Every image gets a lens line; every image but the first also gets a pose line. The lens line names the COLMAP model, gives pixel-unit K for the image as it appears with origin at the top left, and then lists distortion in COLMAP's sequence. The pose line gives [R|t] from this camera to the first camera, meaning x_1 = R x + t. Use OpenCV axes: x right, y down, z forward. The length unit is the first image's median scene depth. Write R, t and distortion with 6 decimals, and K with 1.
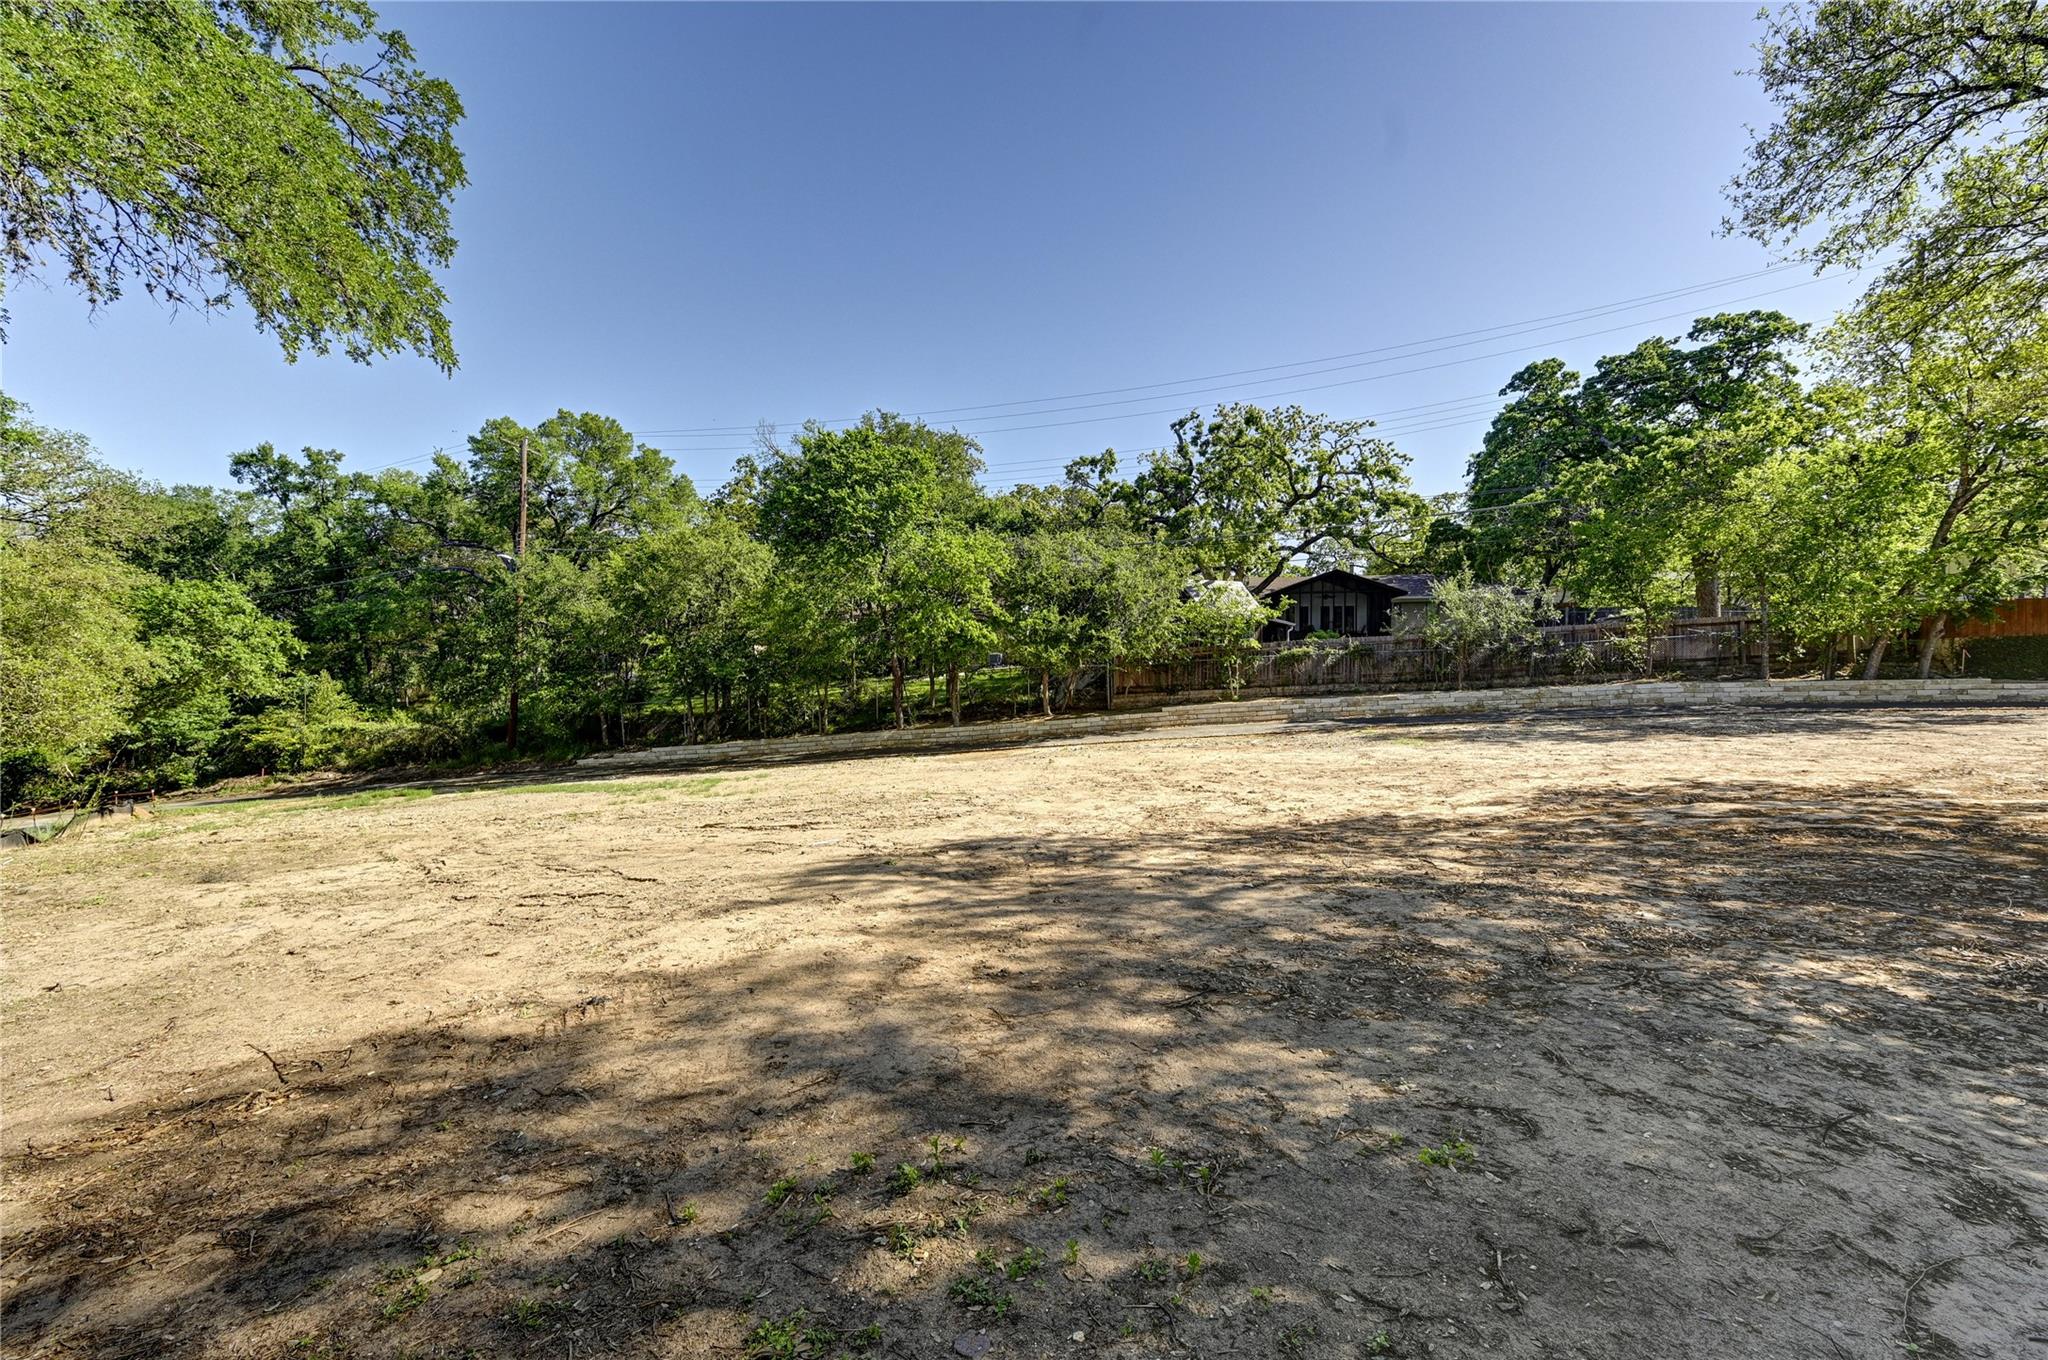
lens RADIAL K [[816.8, 0, 1024.0], [0, 816.8, 680.0], [0, 0, 1]] dist [0.016492, -0.000006]
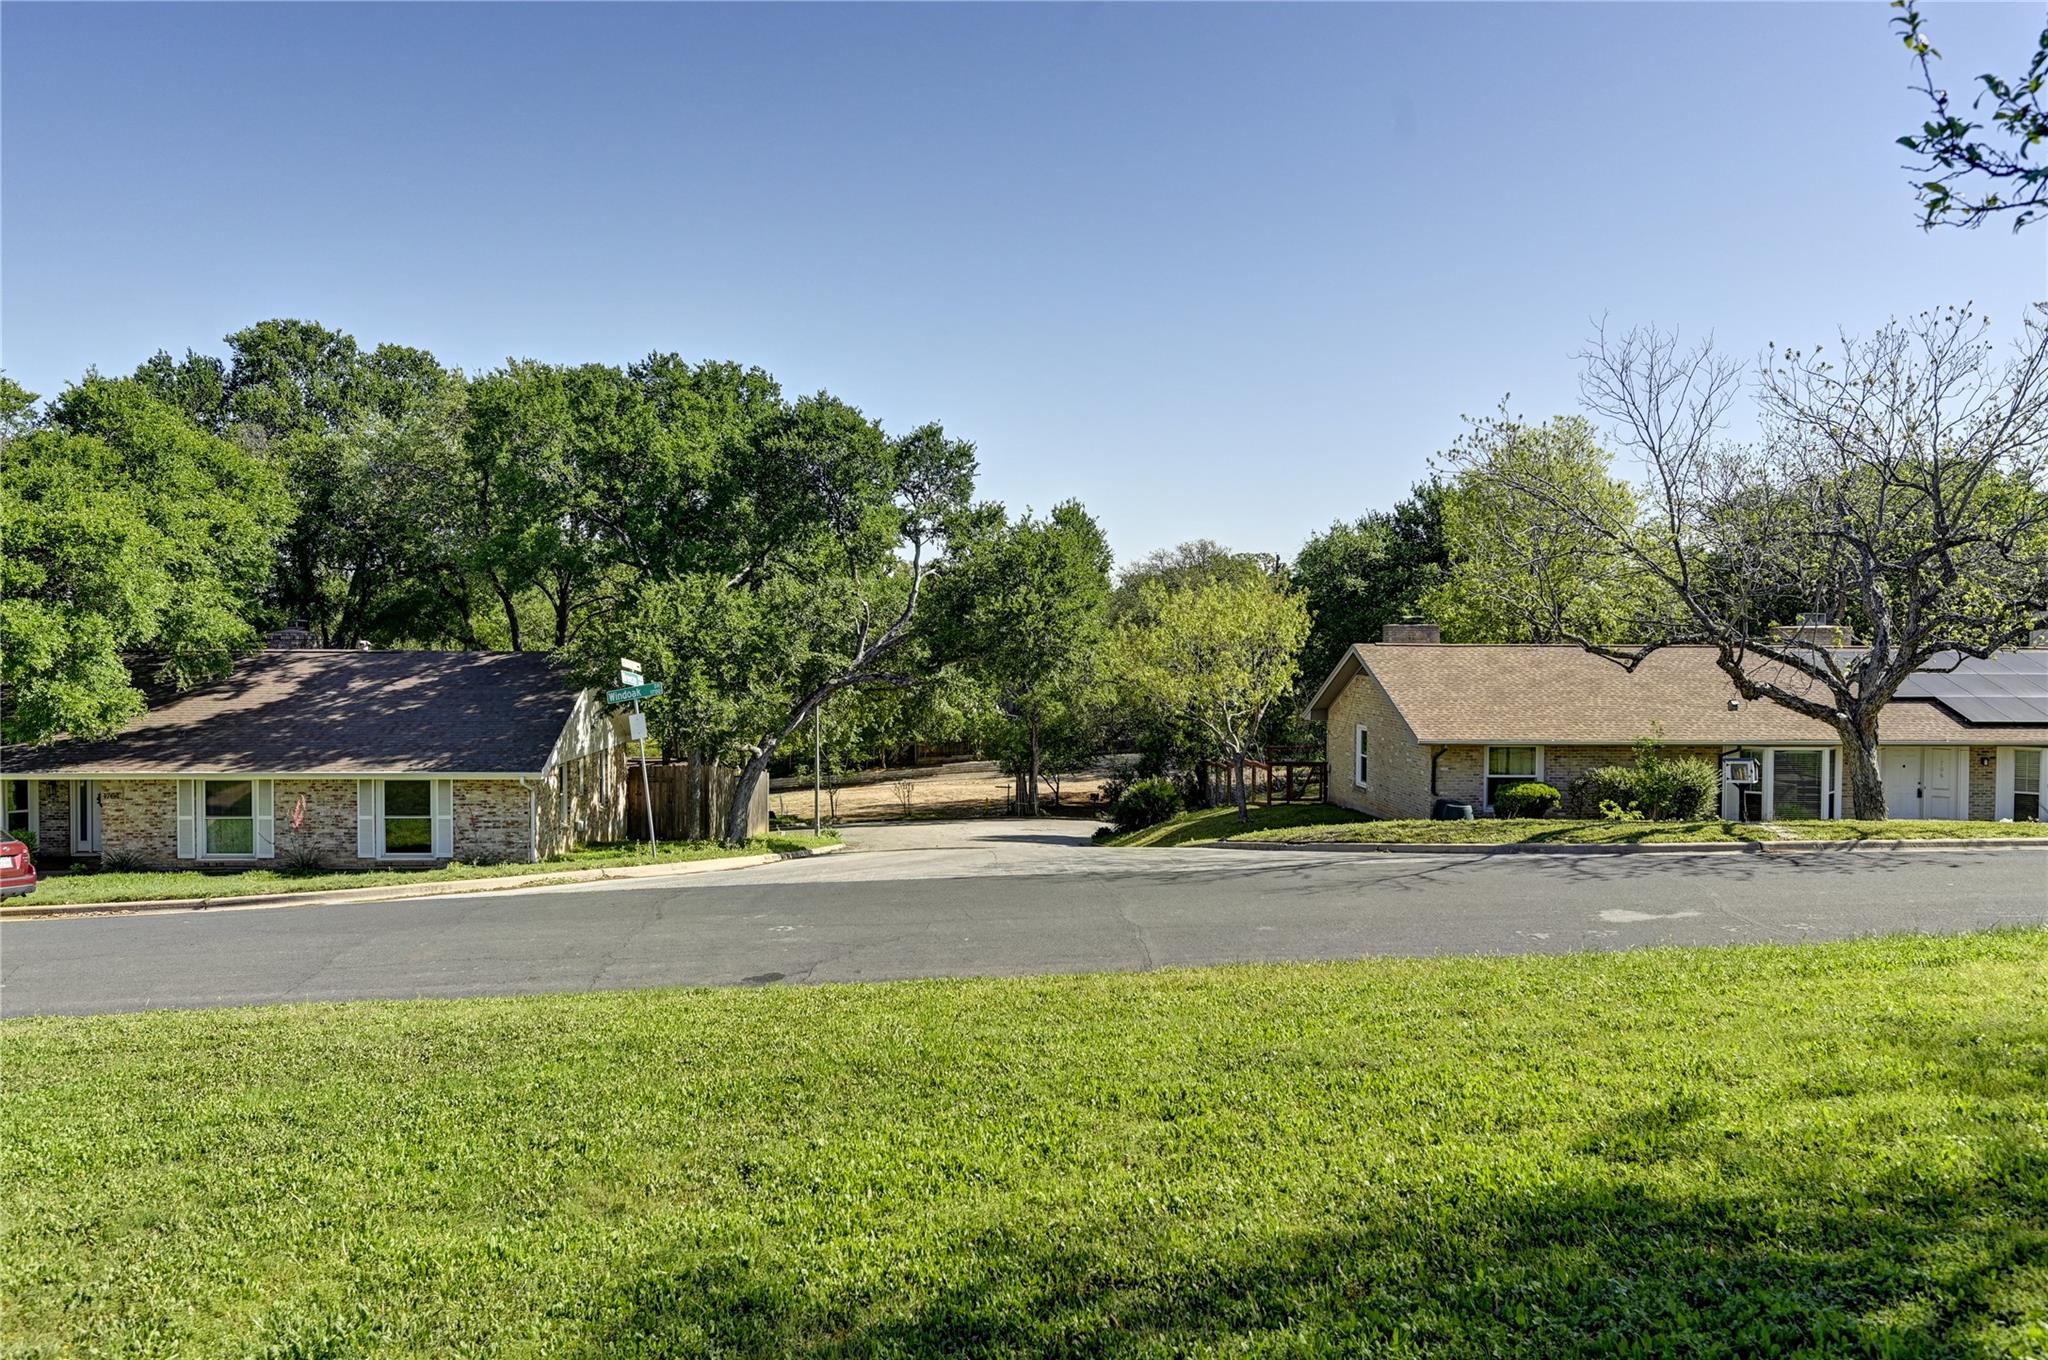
lens RADIAL K [[1508.4, 0, 1024.0], [0, 1508.4, 680.0], [0, 0, 1]] dist [0.000040, -0.000018]
pose [[0.985246, 0.015128, 0.170473, -0.262677], [-0.016506, 0.999842, 0.006671, -0.198476], [-0.170345, -0.009386, 0.985340, -2.630492]]
